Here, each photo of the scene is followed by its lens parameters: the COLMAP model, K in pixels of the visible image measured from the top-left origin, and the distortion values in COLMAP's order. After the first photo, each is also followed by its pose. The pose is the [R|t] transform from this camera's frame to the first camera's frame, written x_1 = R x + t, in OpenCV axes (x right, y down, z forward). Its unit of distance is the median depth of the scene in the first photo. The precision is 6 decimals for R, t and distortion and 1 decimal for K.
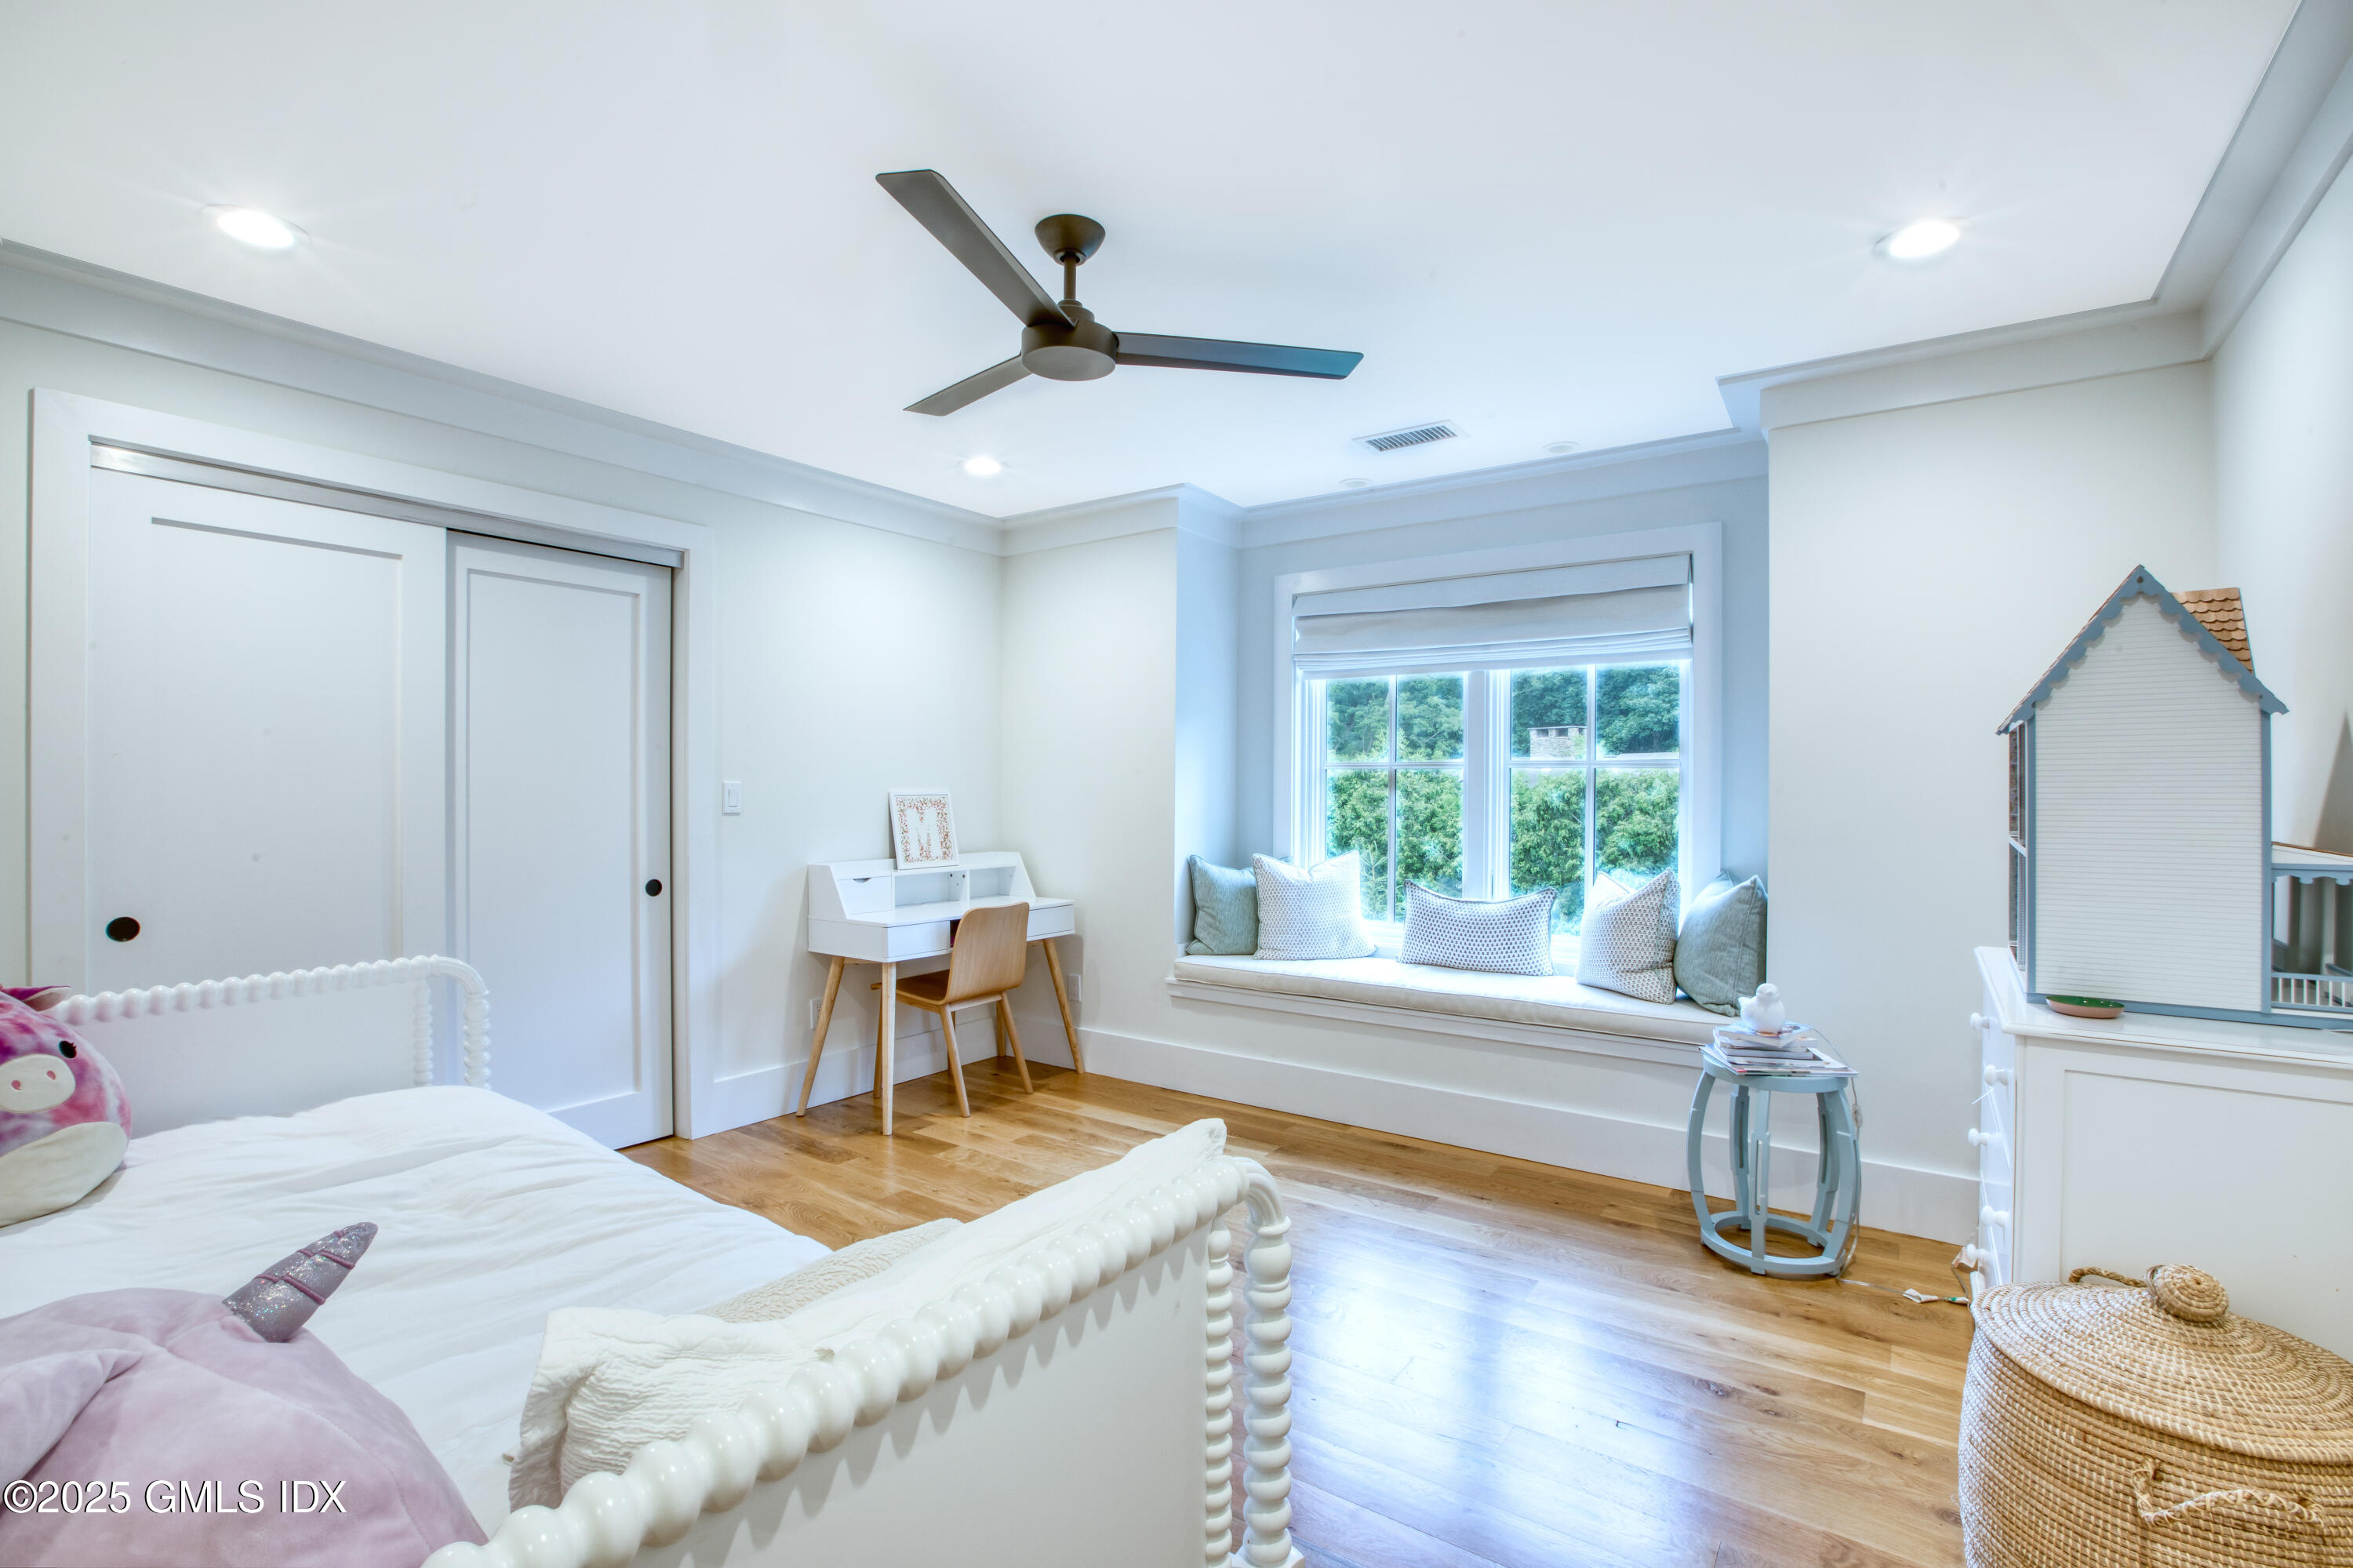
lens RADIAL K [[1072.3, 0, 1177.3], [0, 1072.3, 794.6], [0, 0, 1]] dist [-0.021633, 0.006579]
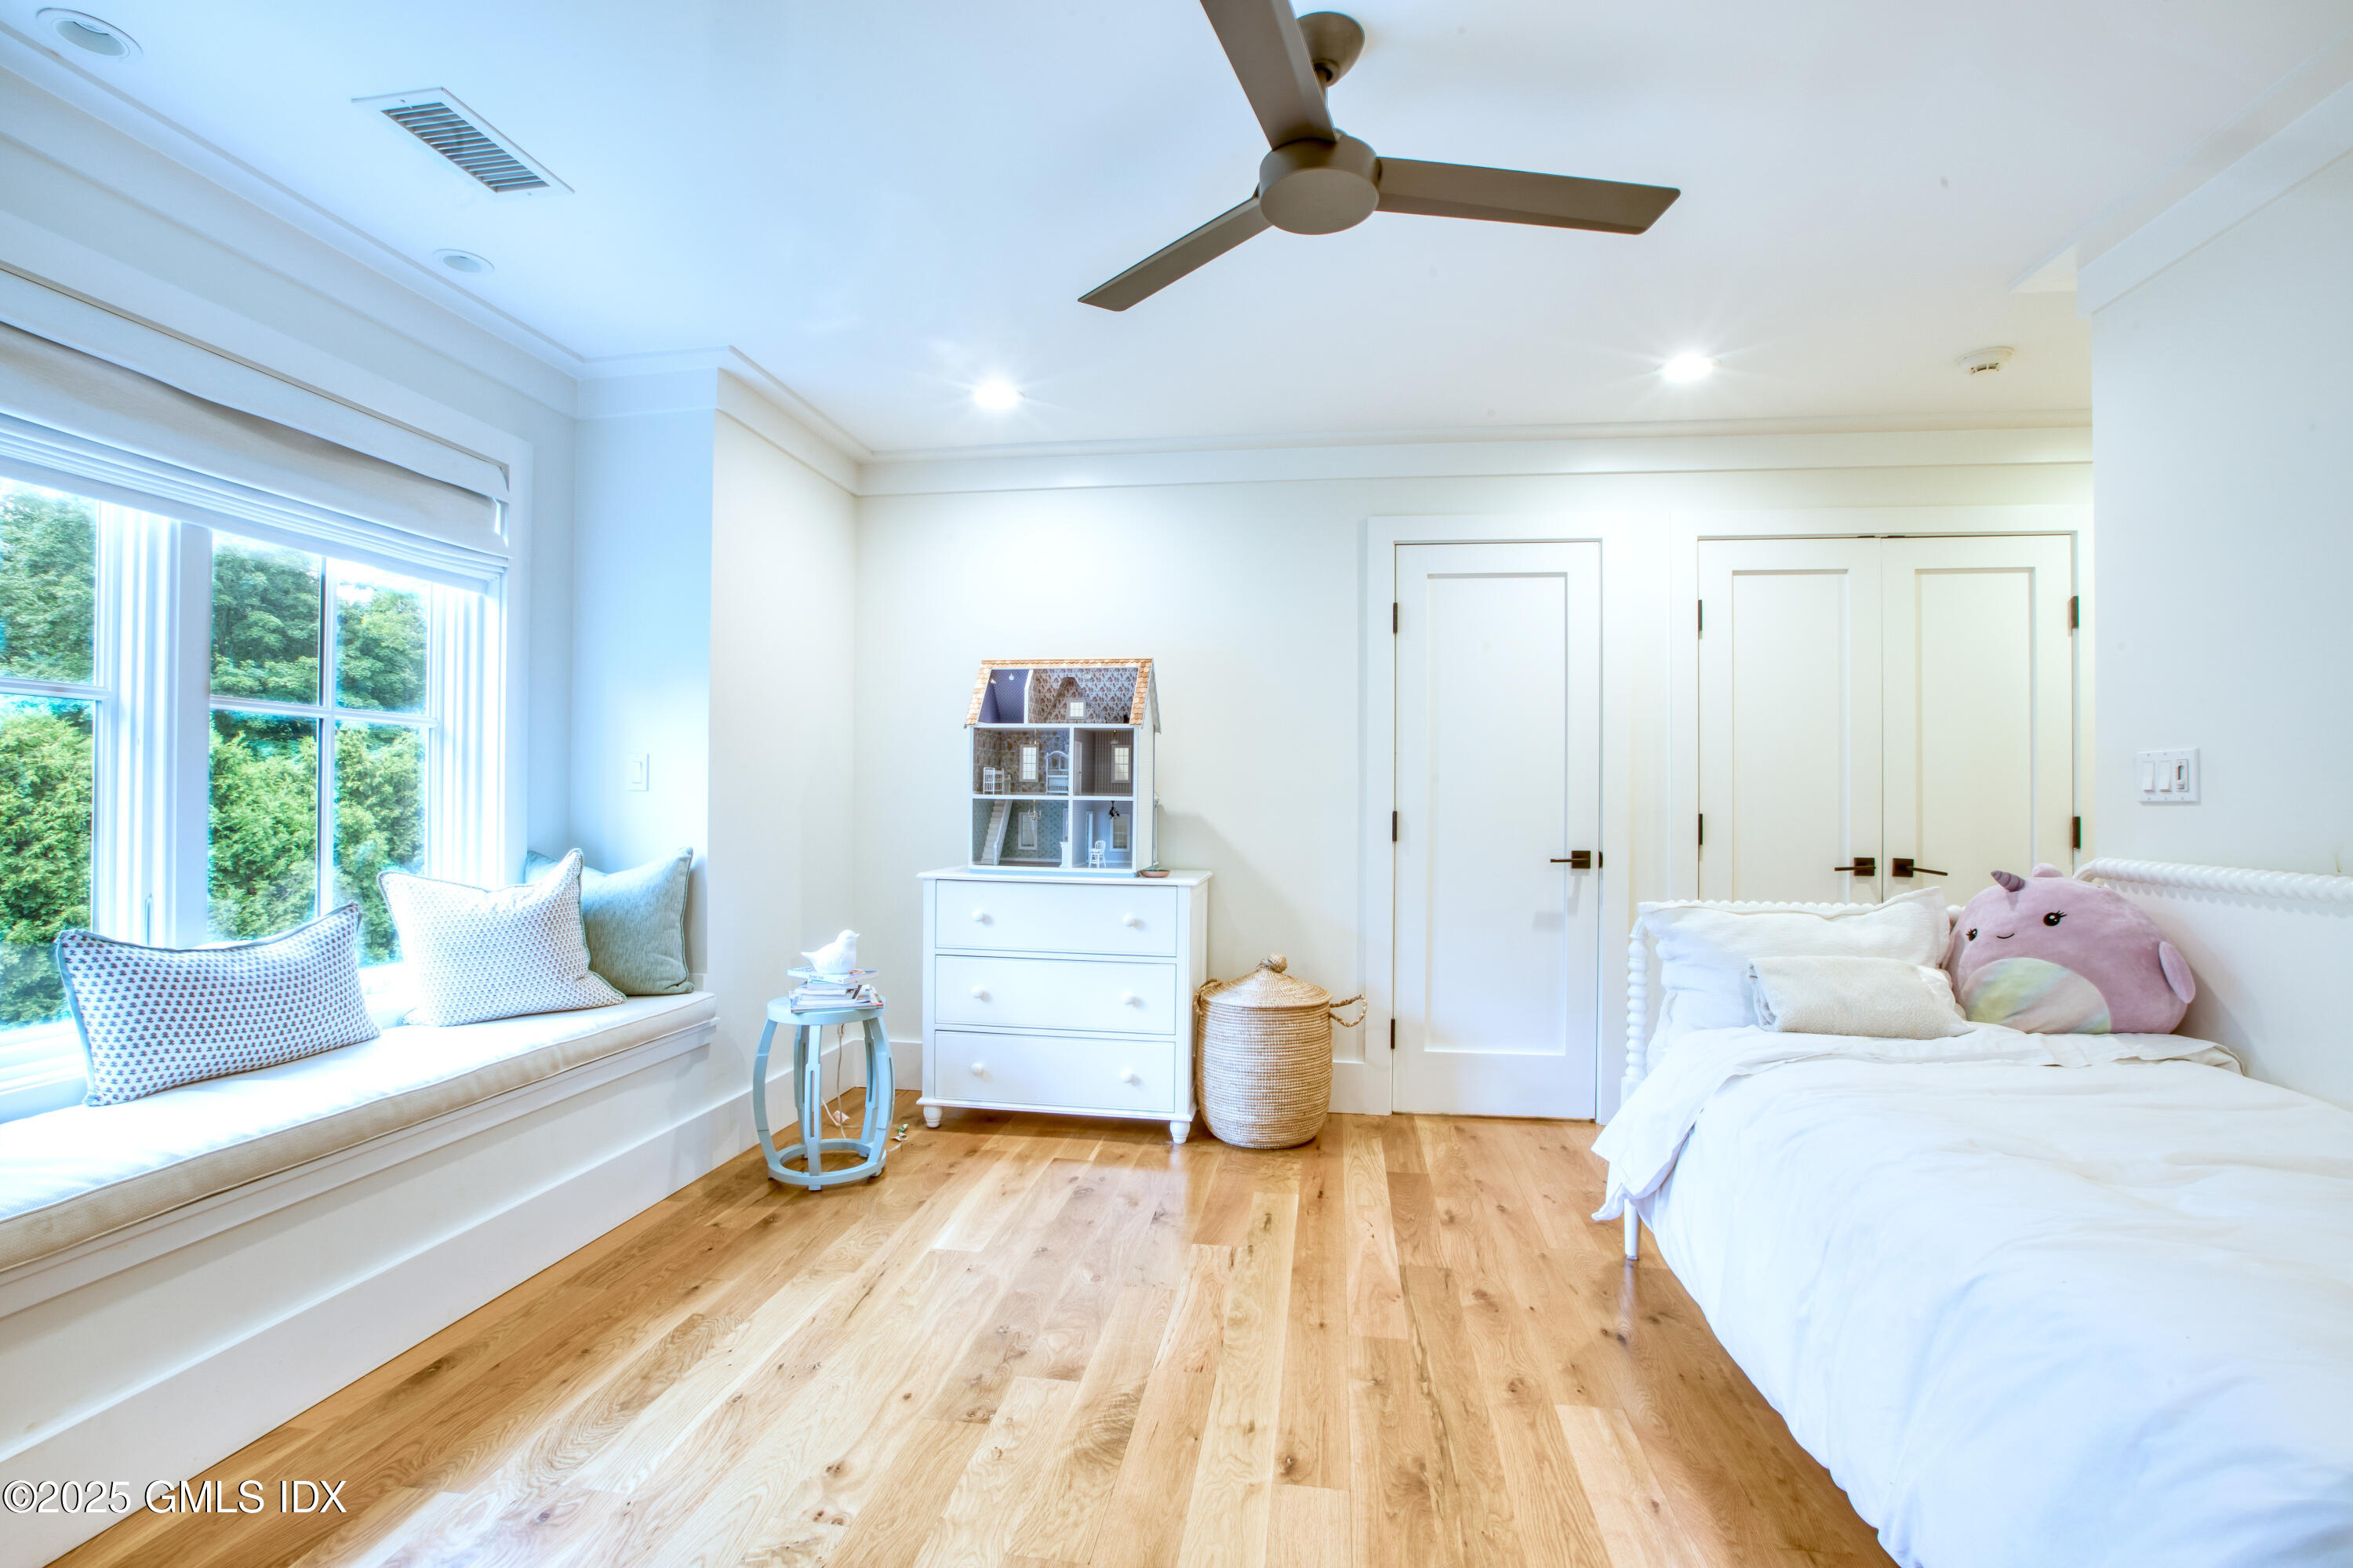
lens RADIAL K [[1072.3, 0, 1178.4], [0, 1072.3, 779.8], [0, 0, 1]] dist [-0.021633, 0.006579]
pose [[-0.445936, 0.009940, 0.895010, -0.532608], [0.001494, 0.999945, -0.010360, 0.026085], [-0.895063, -0.003283, -0.445927, 1.010103]]
